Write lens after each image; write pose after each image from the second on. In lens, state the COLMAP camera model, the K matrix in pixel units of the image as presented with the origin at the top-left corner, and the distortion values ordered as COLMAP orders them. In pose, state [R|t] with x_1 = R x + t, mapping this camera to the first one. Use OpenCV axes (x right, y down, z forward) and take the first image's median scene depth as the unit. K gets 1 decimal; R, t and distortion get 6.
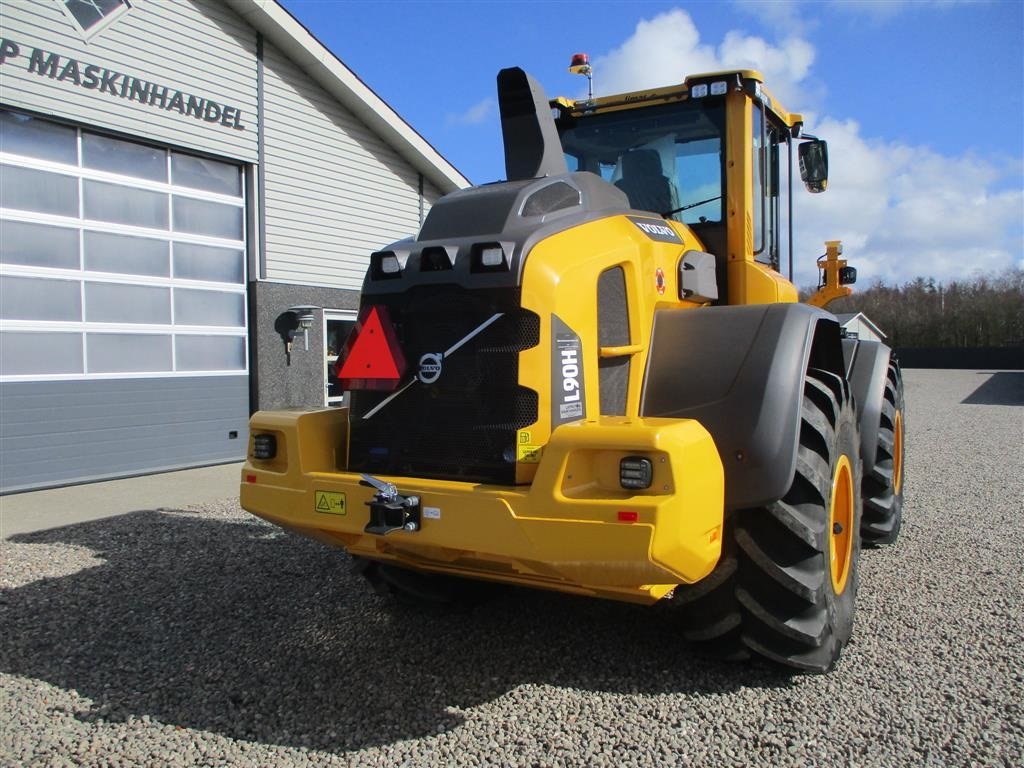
lens RADIAL K [[849.3, 0, 521.8], [0, 849.3, 380.7], [0, 0, 1]] dist [-0.035594, 0.013906]
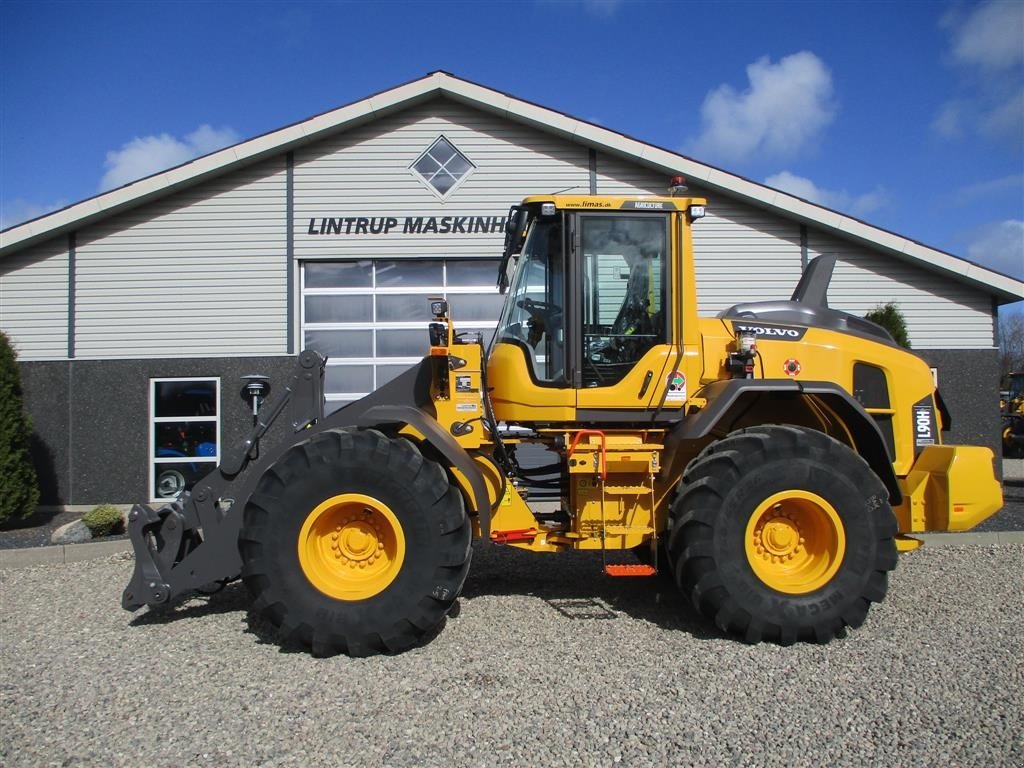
lens RADIAL K [[851.2, 0, 528.4], [0, 851.2, 384.0], [0, 0, 1]] dist [-0.024711, 0.007239]
pose [[0.548367, -0.028694, -0.835746, 0.704163], [-0.011202, 0.999069, -0.041652, -0.020774], [0.836163, 0.032203, 0.547535, 0.277962]]
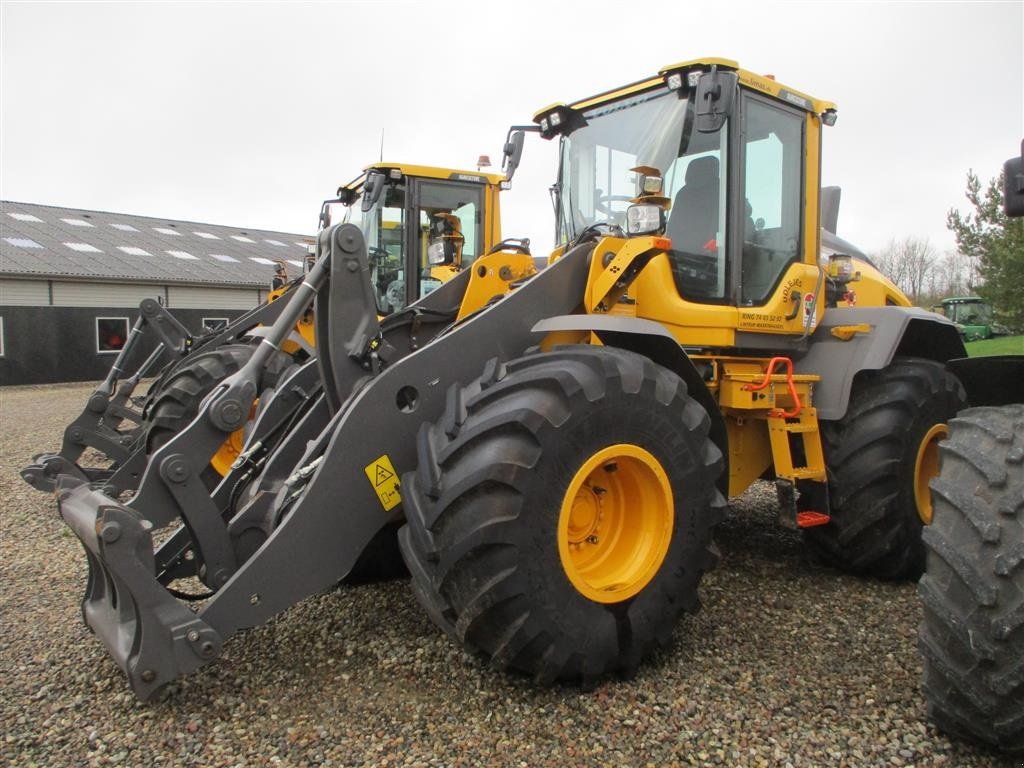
lens RADIAL K [[872.0, 0, 546.2], [0, 872.0, 374.6], [0, 0, 1]] dist [-0.002365, 0.001374]
pose [[0.943323, 0.020325, -0.331252, 0.292857], [-0.021260, 0.999774, 0.000799, -0.002154], [0.331193, 0.006289, 0.943542, 0.125309]]
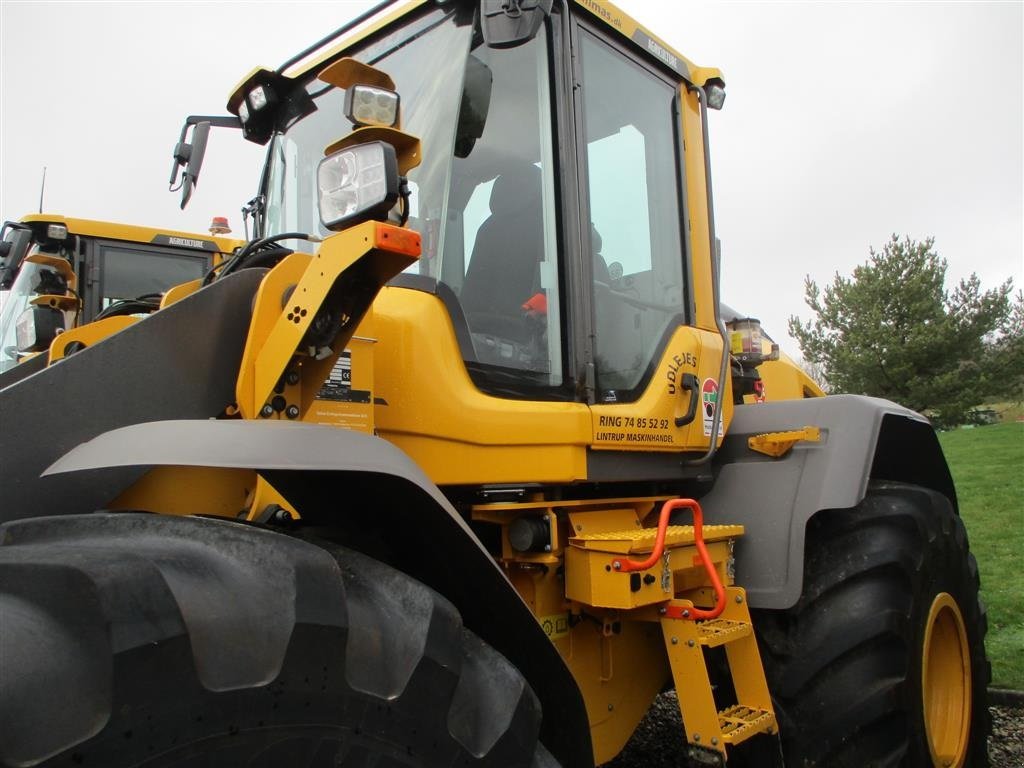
lens RADIAL K [[849.3, 0, 521.8], [0, 849.3, 380.7], [0, 0, 1]] dist [-0.035594, 0.013906]
pose [[0.979931, -0.058834, -0.190456, 0.258981], [0.032606, 0.989892, -0.138022, -0.015403], [0.196651, 0.129042, 0.971945, 0.382101]]
